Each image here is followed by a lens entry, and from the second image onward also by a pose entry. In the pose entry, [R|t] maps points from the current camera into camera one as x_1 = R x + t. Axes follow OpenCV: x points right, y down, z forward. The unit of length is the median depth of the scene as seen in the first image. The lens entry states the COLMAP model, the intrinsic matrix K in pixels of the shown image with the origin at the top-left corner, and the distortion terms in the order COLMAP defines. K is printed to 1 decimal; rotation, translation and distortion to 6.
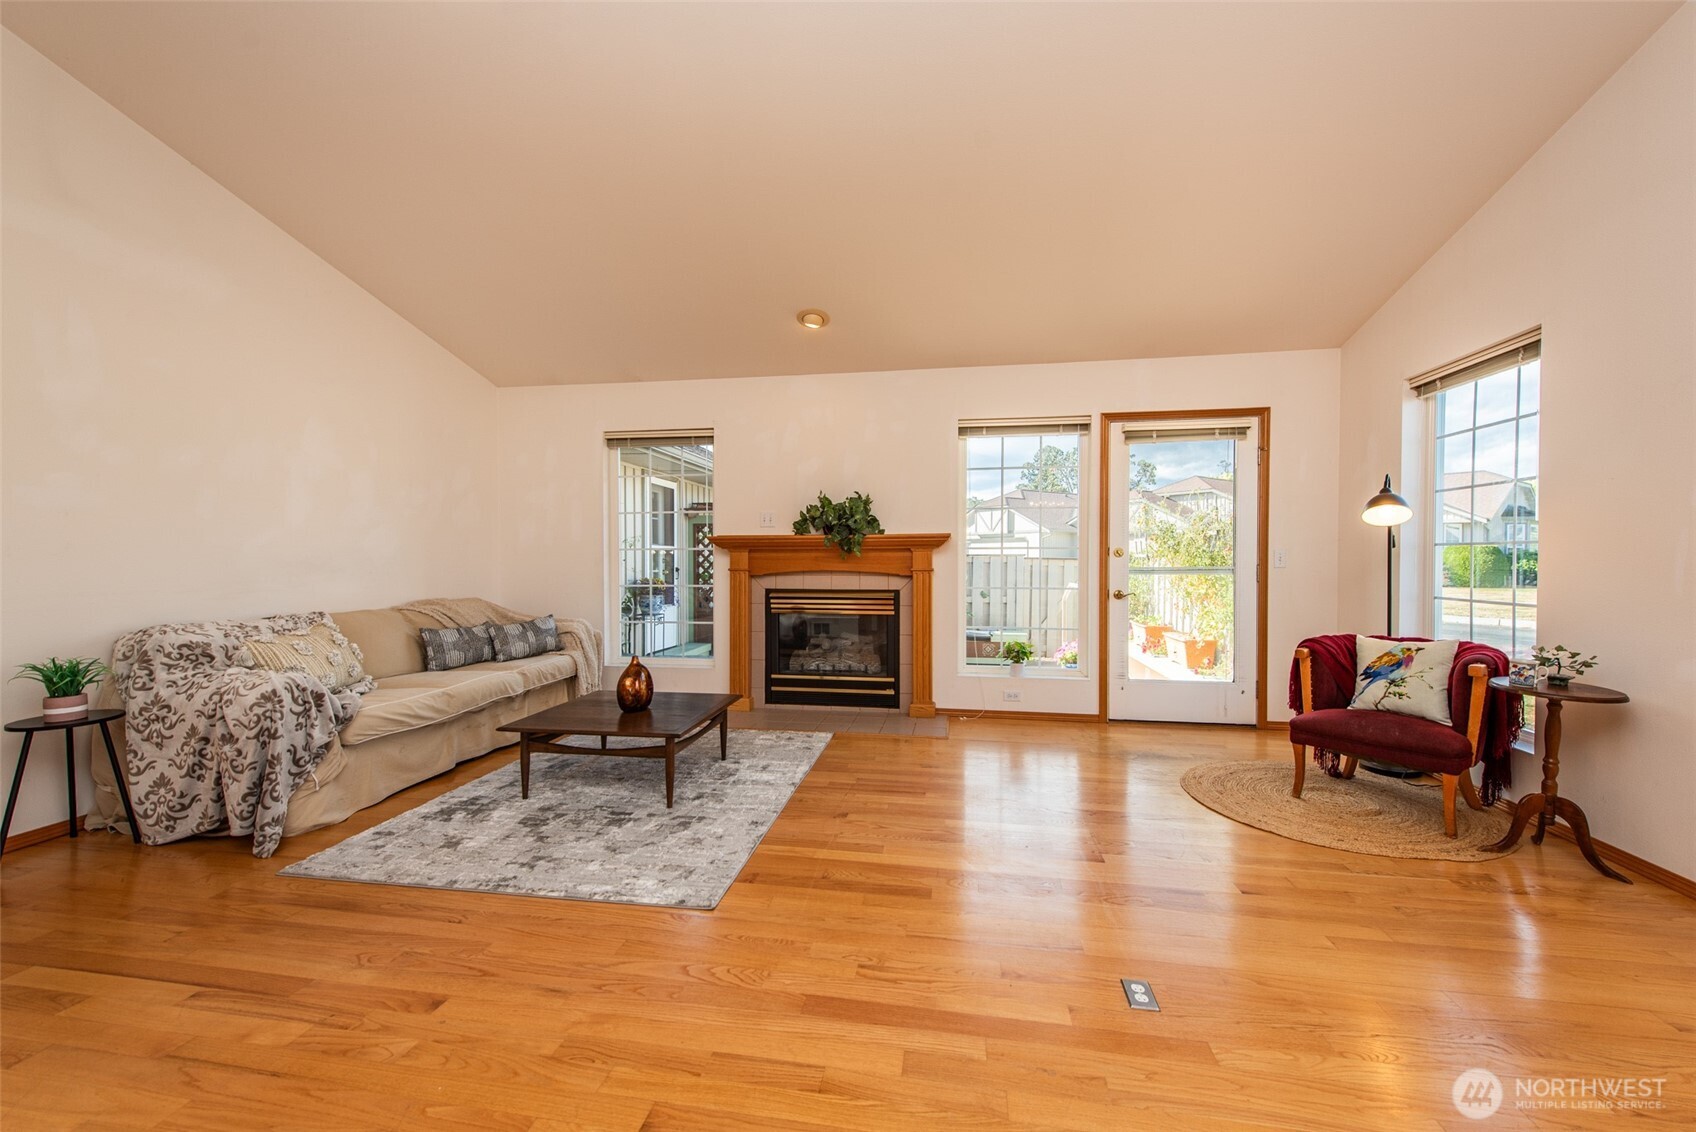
lens RADIAL K [[662.7, 0, 853.3], [0, 662.7, 569.2], [0, 0, 1]] dist [-0.000092, -0.000251]
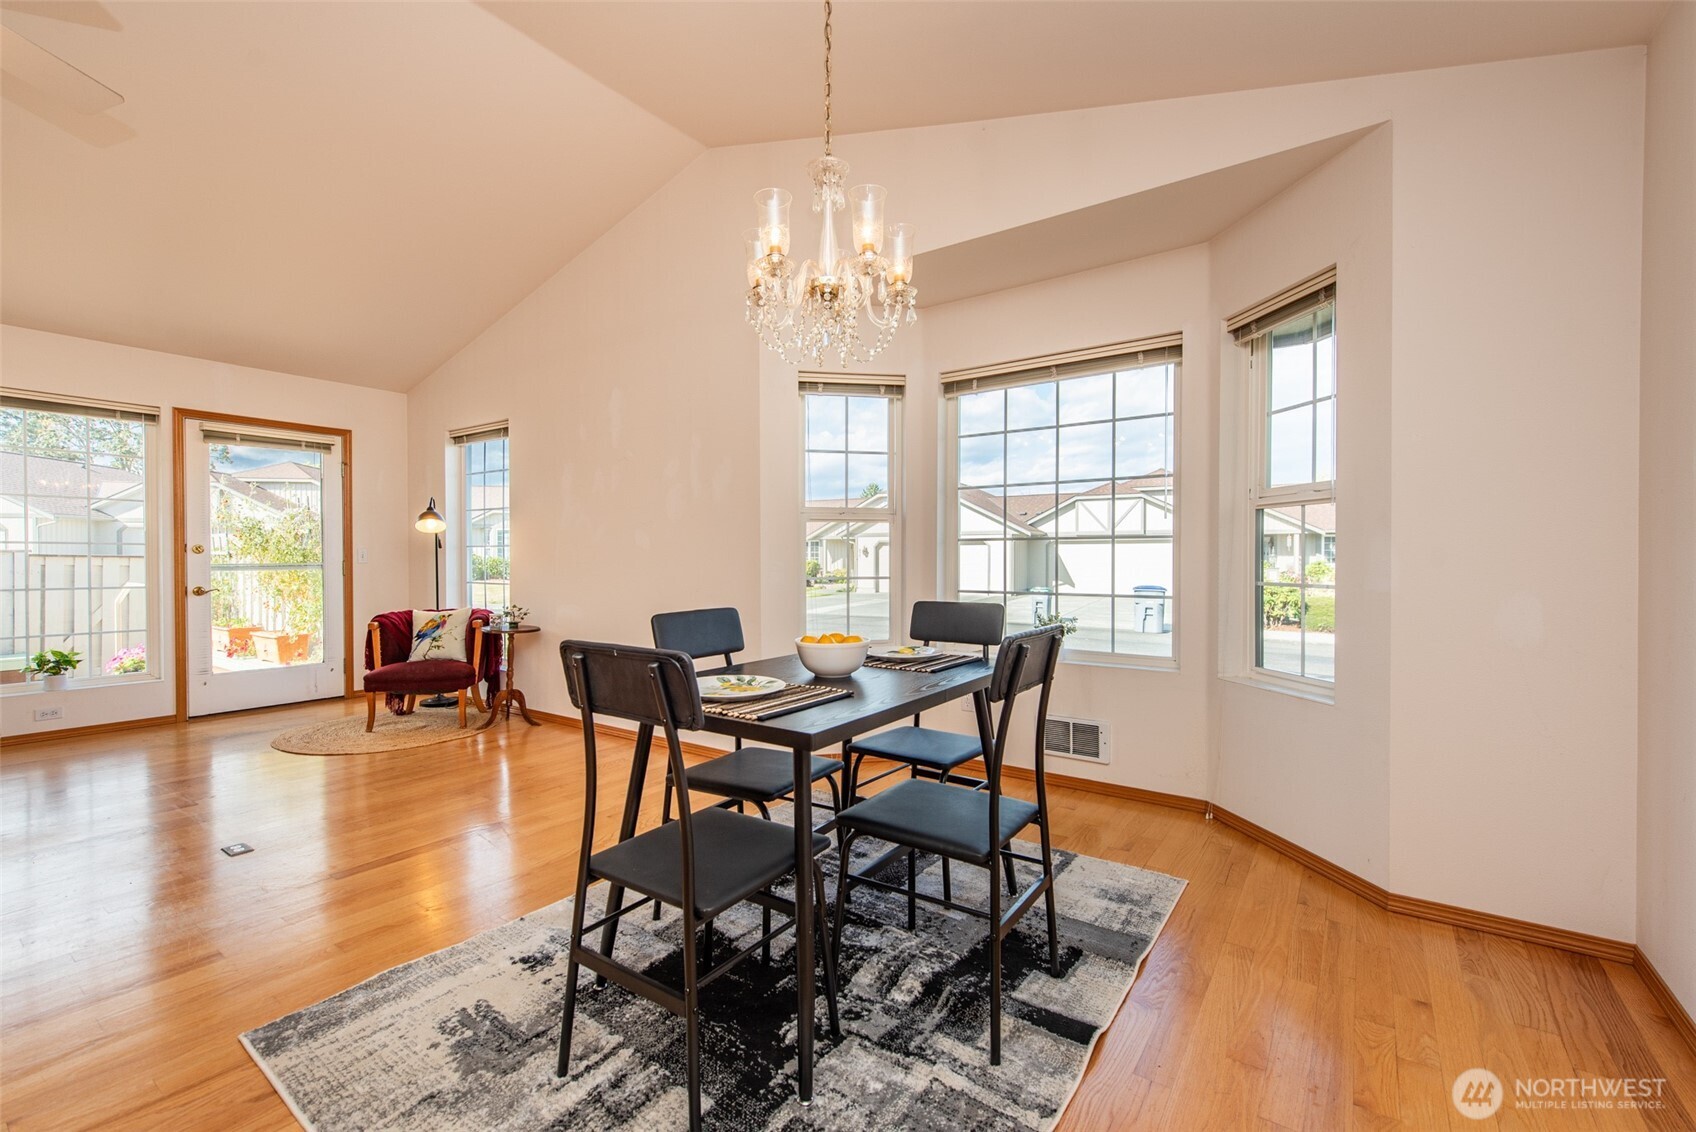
lens RADIAL K [[732.1, 0, 853.3], [0, 732.1, 566.4], [0, 0, 1]] dist [0.001692, -0.000380]
pose [[0.428497, -0.010552, 0.903481, -0.203974], [0.013932, 0.999890, 0.005070, 0.010261], [-0.903436, 0.010415, 0.428597, -0.428552]]
